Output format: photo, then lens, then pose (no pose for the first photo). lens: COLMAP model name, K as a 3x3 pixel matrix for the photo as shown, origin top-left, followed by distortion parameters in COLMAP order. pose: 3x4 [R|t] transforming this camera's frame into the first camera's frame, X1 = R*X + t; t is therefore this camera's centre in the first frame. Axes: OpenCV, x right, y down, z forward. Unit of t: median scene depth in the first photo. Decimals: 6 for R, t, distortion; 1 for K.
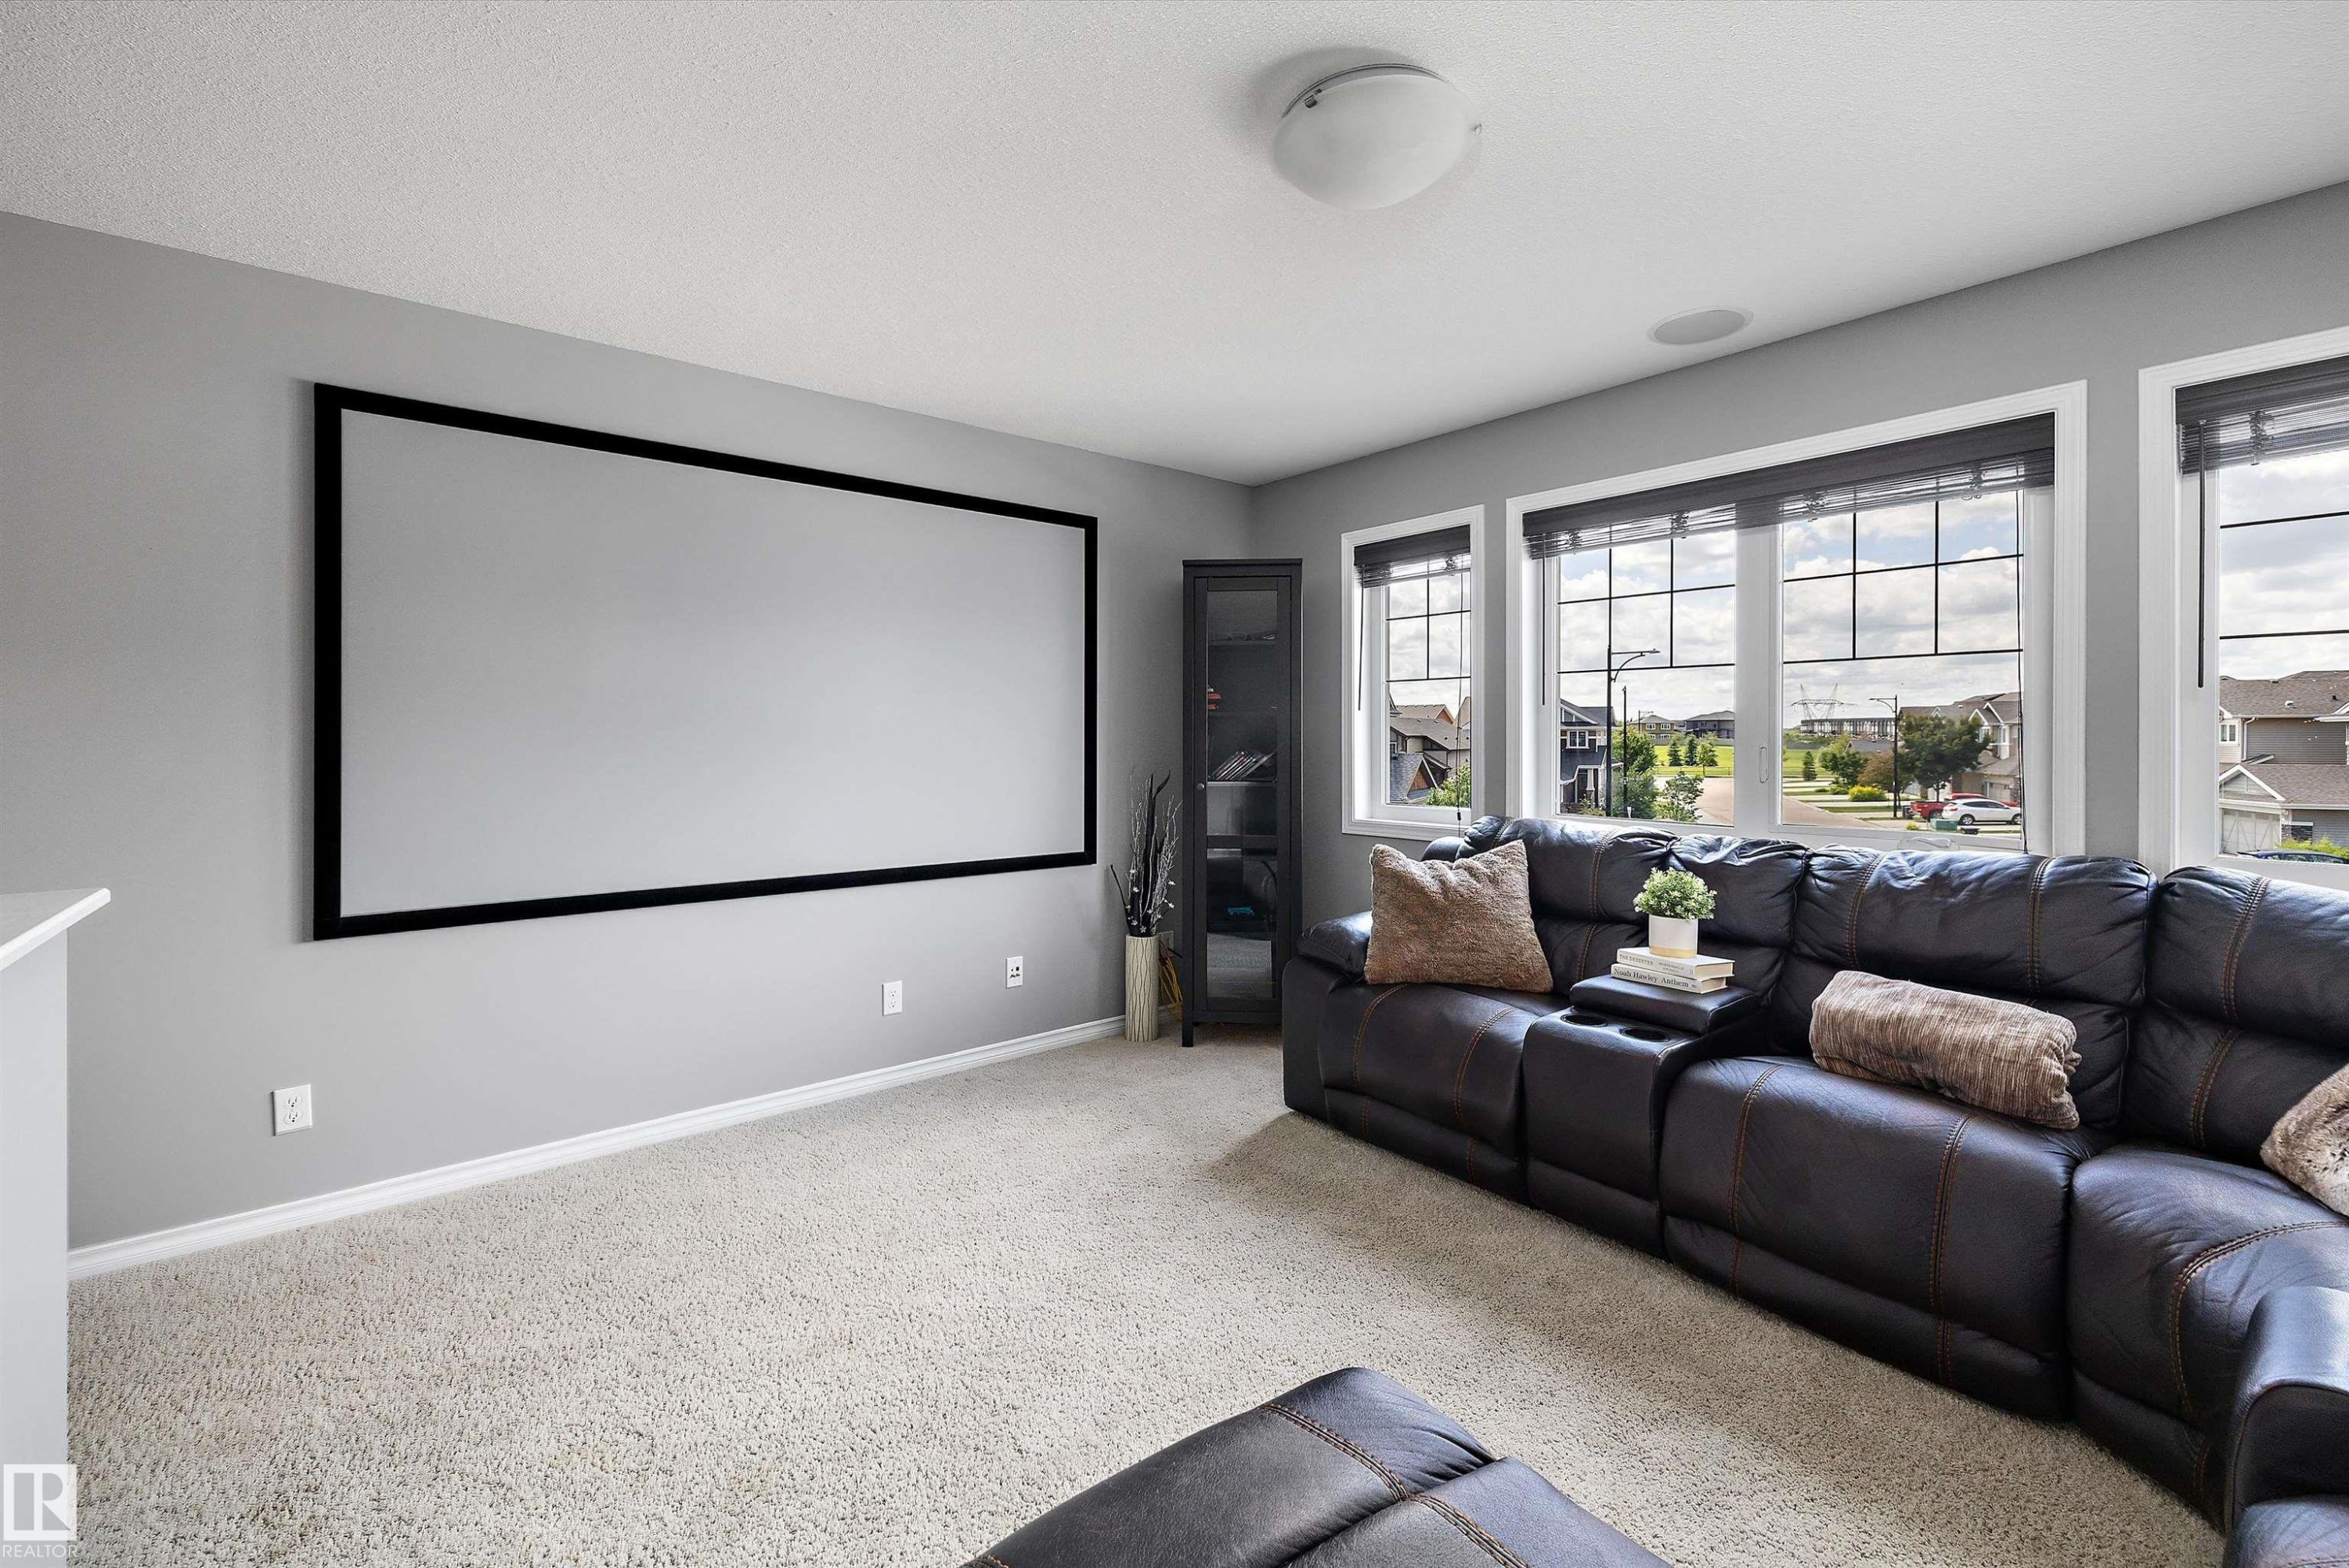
lens RADIAL K [[1004.0, 0, 1166.3], [0, 1004.0, 738.0], [0, 0, 1]] dist [-0.001214, -0.000003]
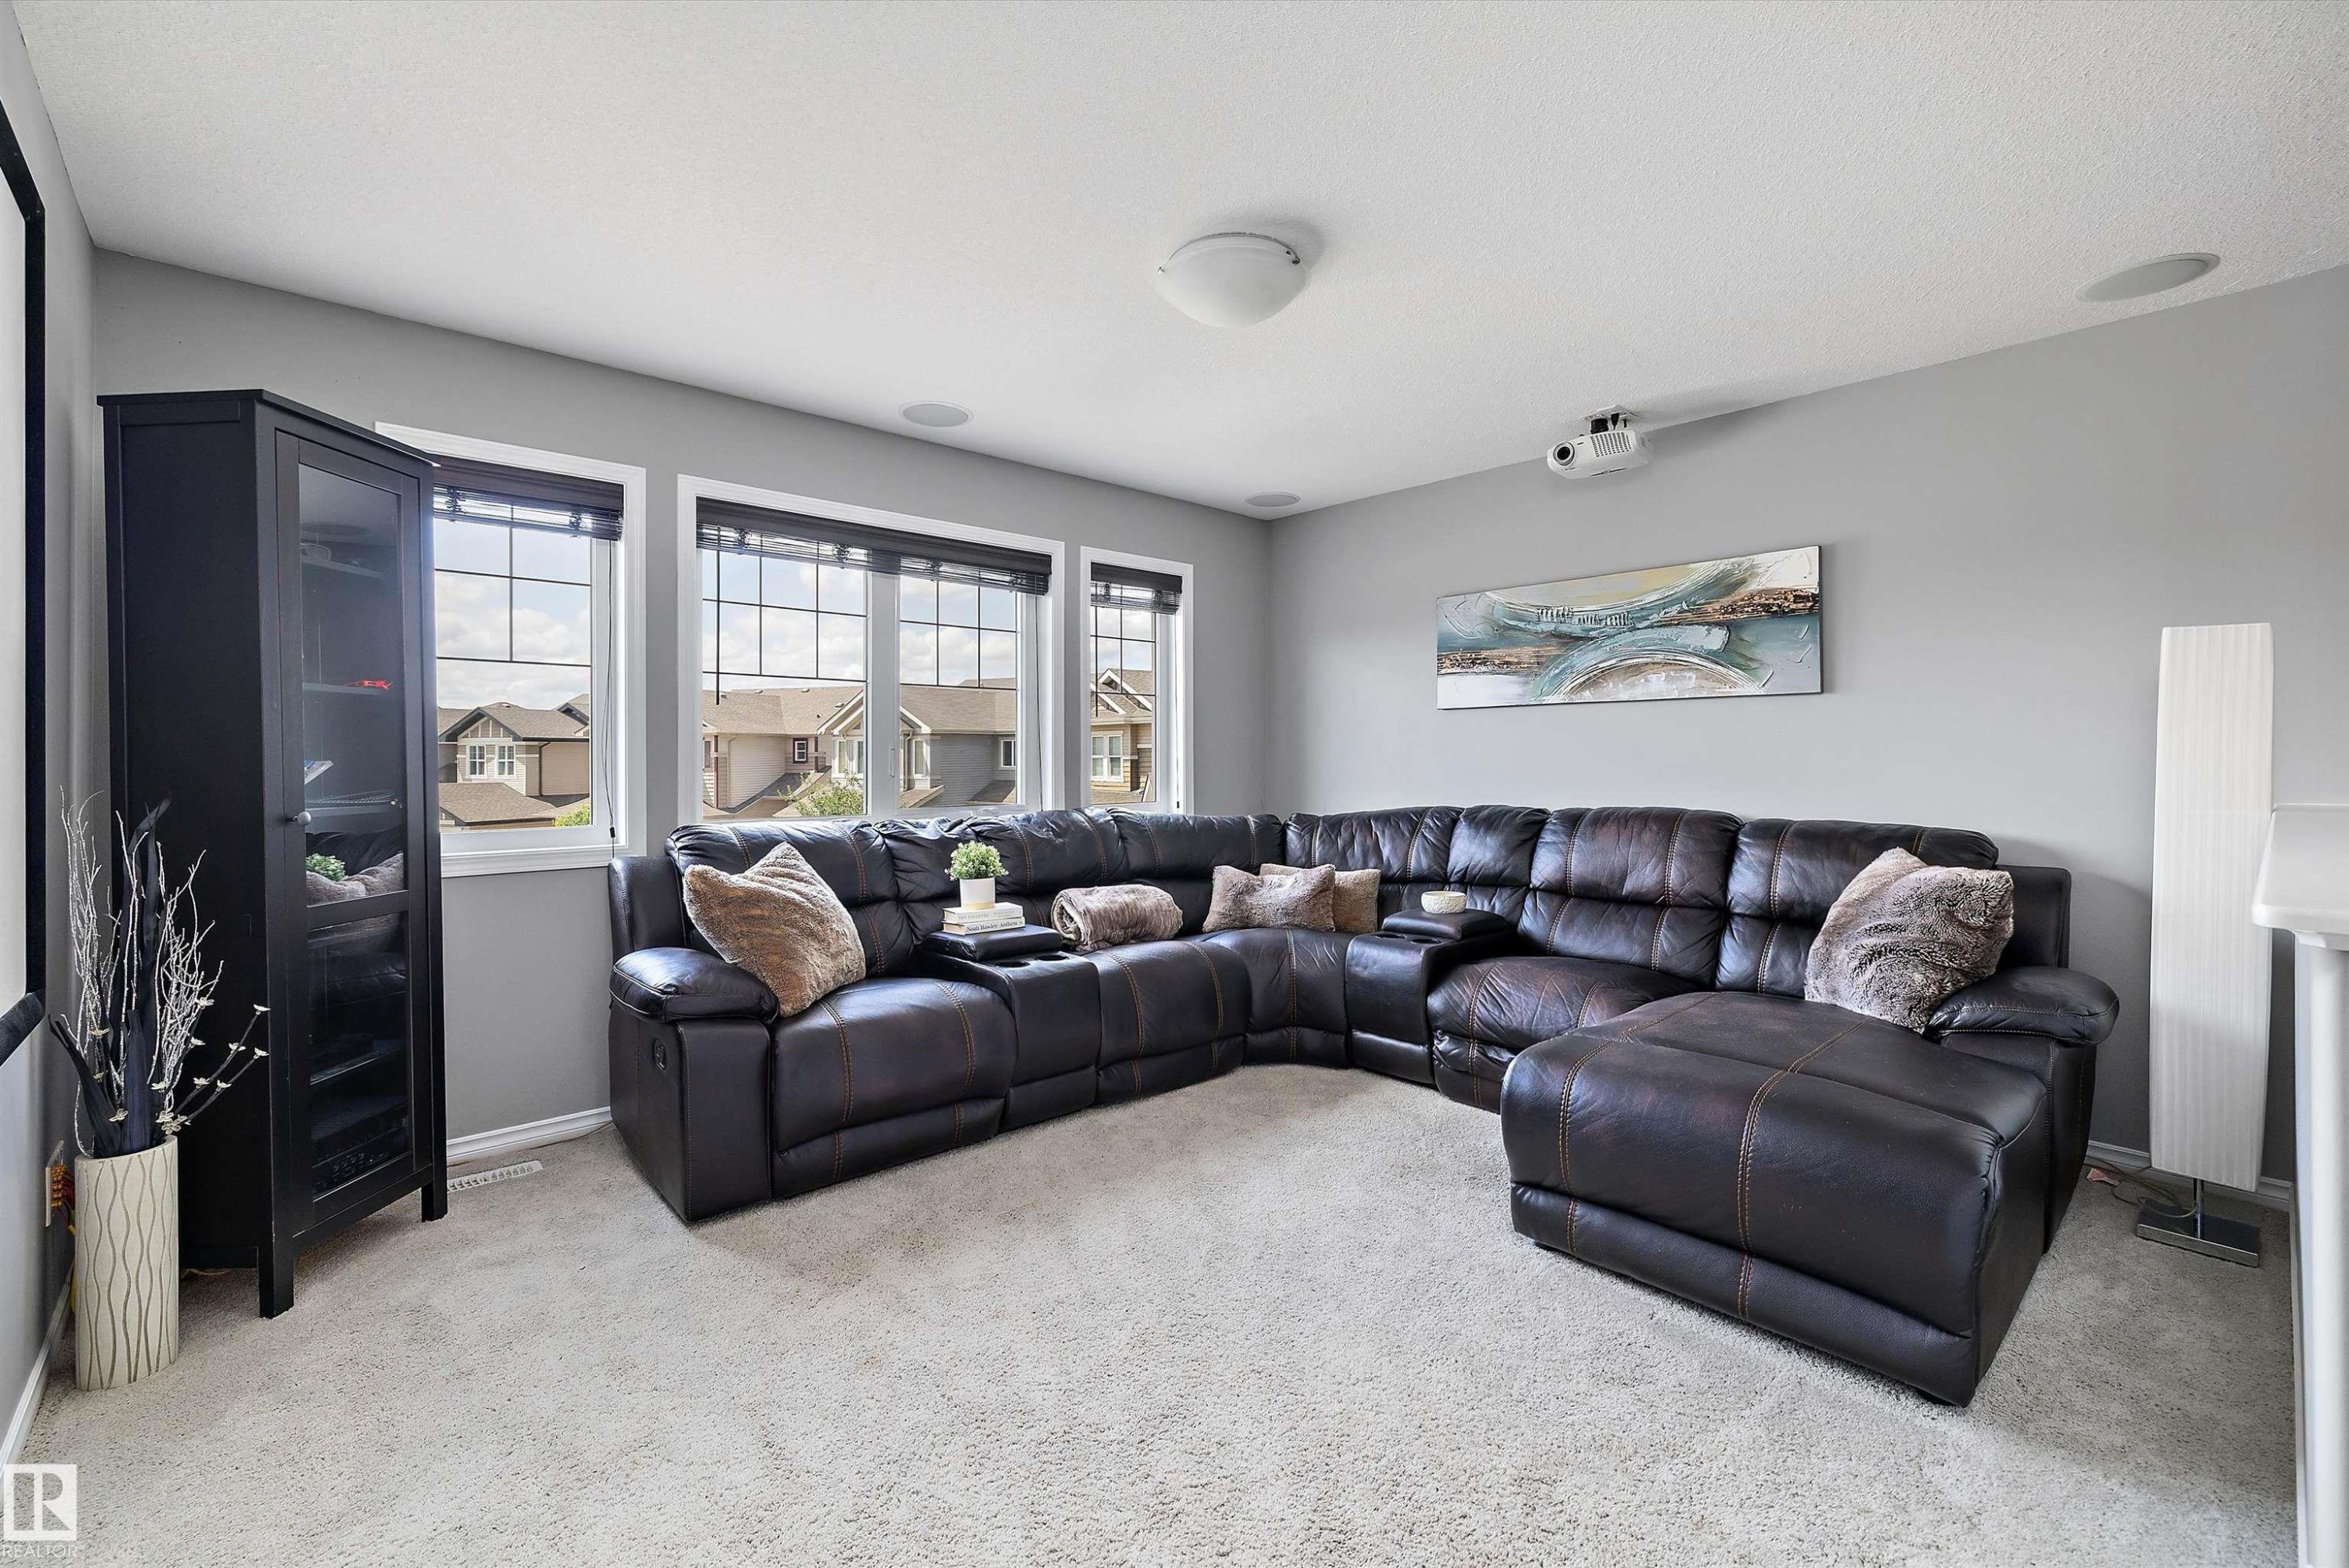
lens RADIAL K [[1000.9, 0, 1178.5], [0, 1000.9, 755.1], [0, 0, 1]] dist [-0.000778, -0.000467]
pose [[-0.056979, 0.001464, 0.998374, -0.687820], [0.001091, 0.999998, -0.001404, 0.019084], [-0.998375, 0.001009, -0.056981, 0.709250]]
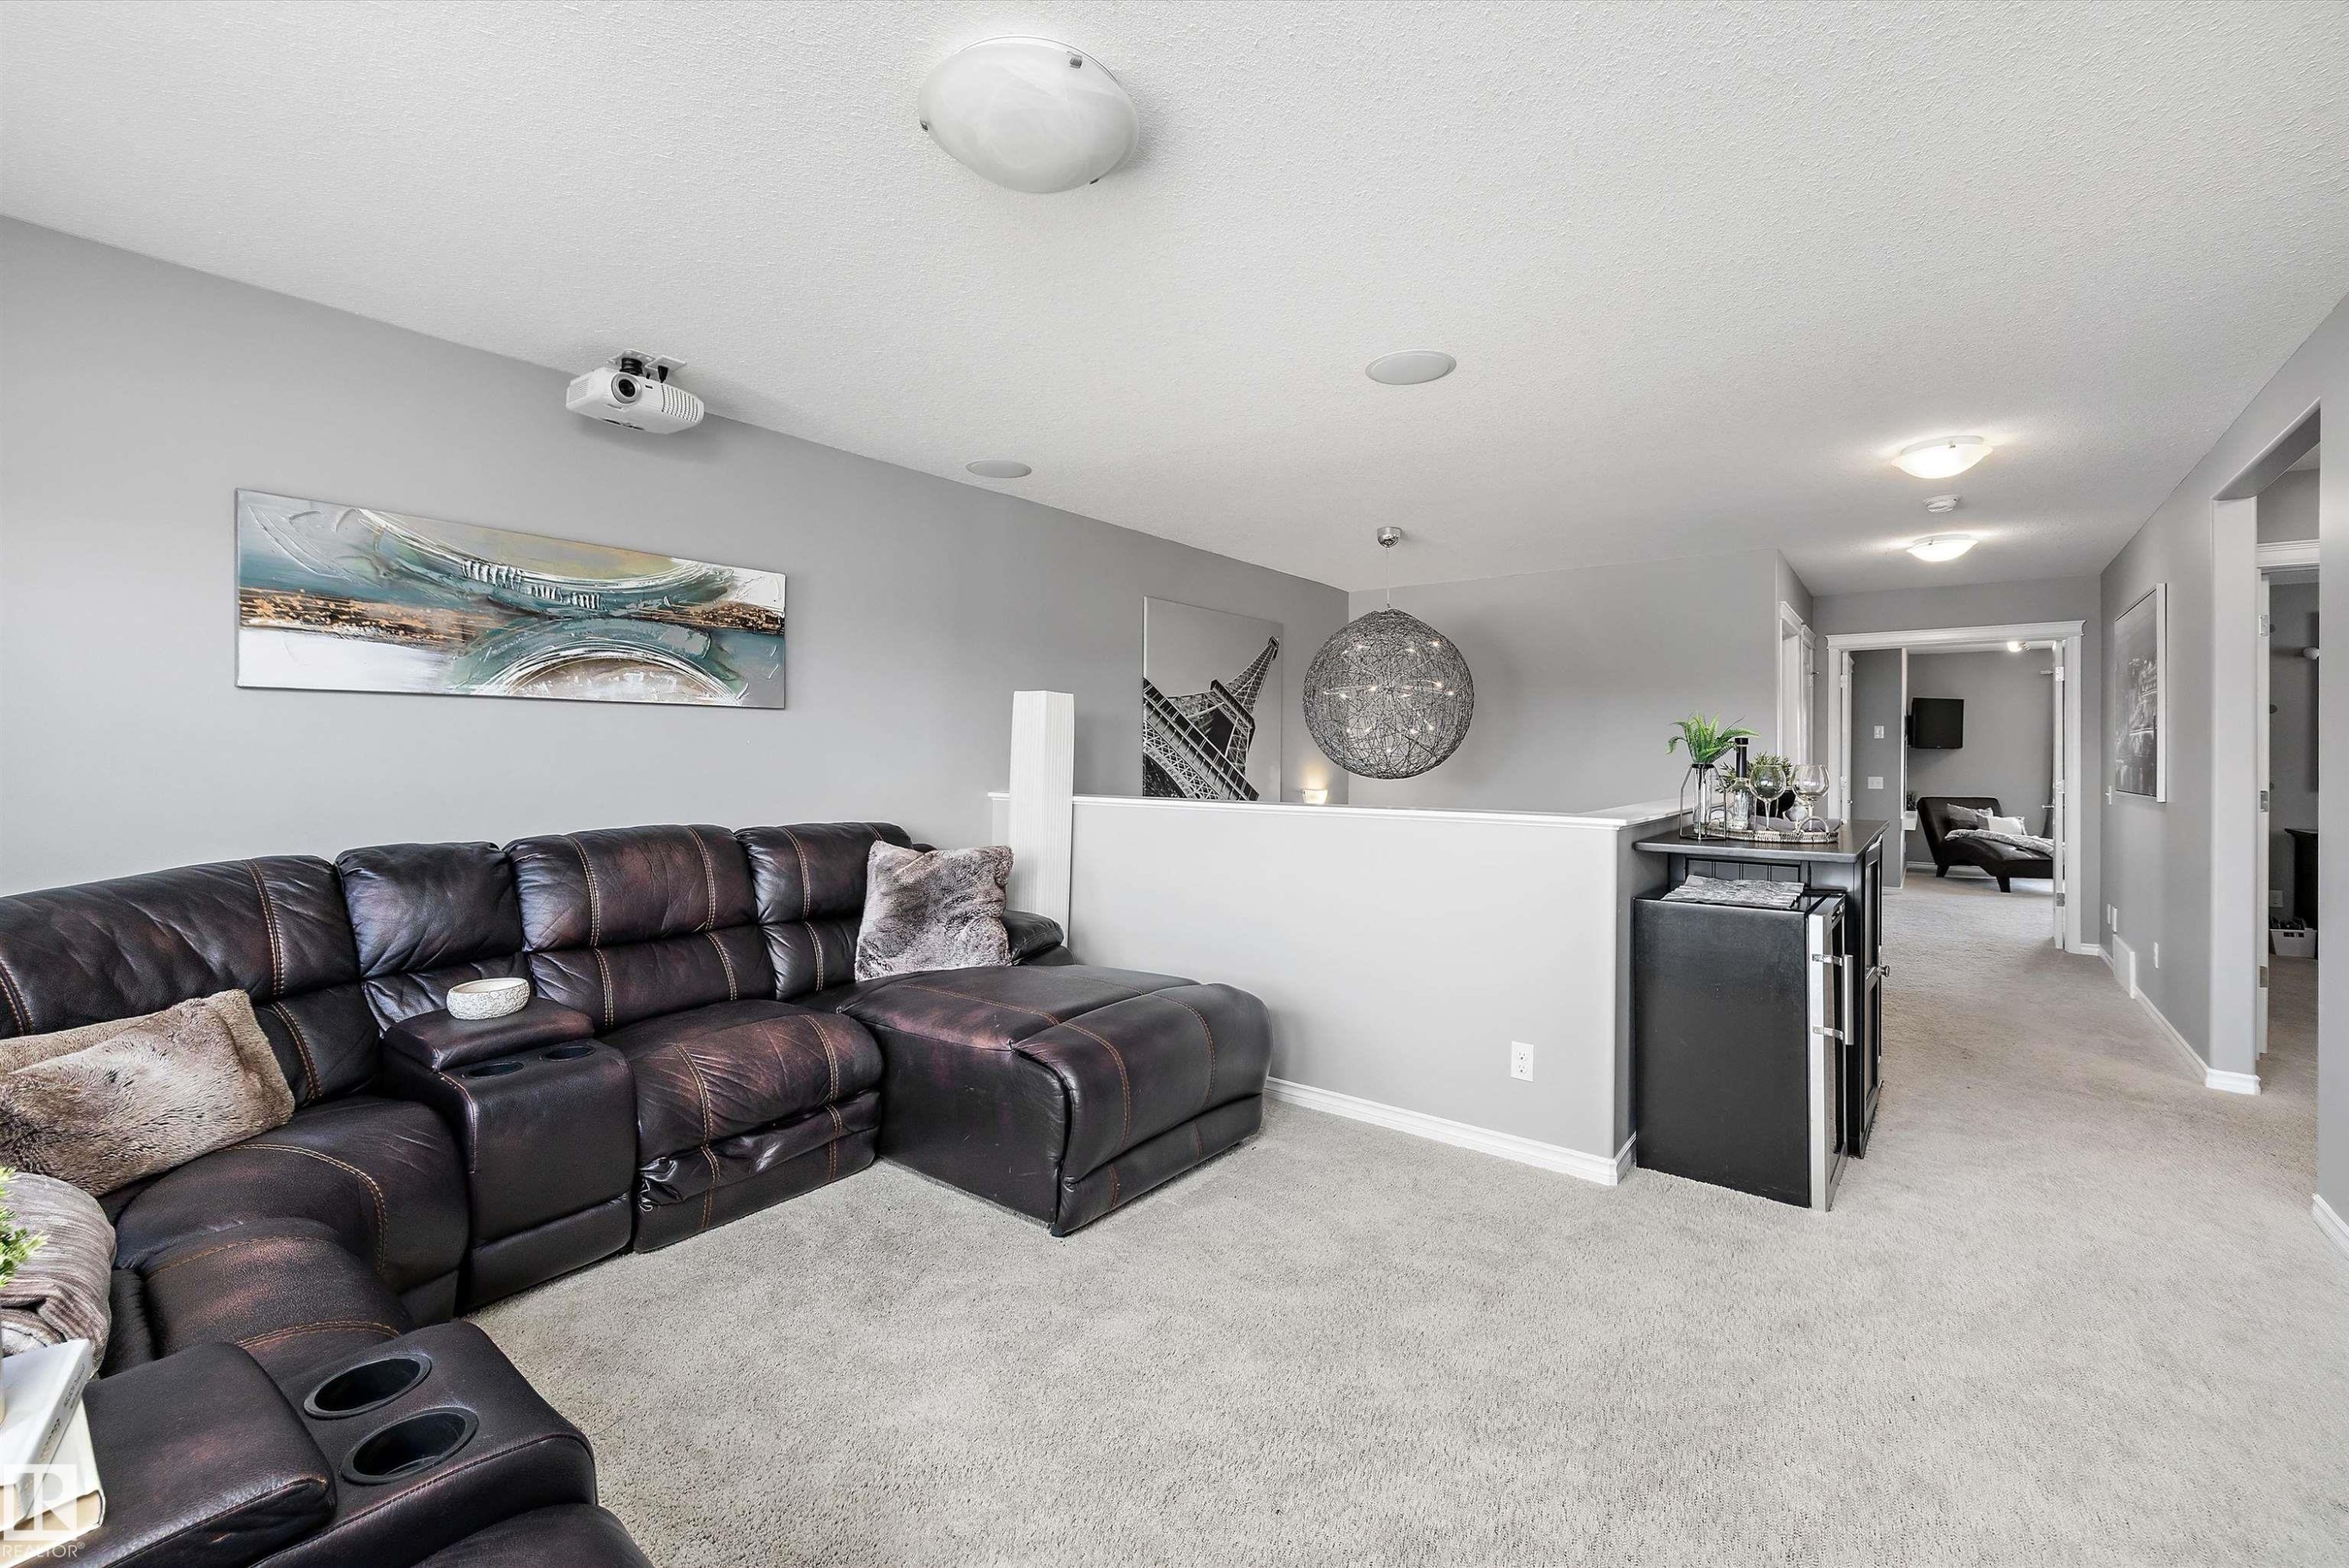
lens RADIAL K [[989.4, 0, 1168.2], [0, 989.4, 760.2], [0, 0, 1]] dist [-0.000899, 0.000175]
pose [[-0.973097, -0.001093, -0.230394, 0.181091], [-0.002227, 0.999987, 0.004664, 0.005048], [0.230386, 0.005051, -0.973086, 1.201284]]
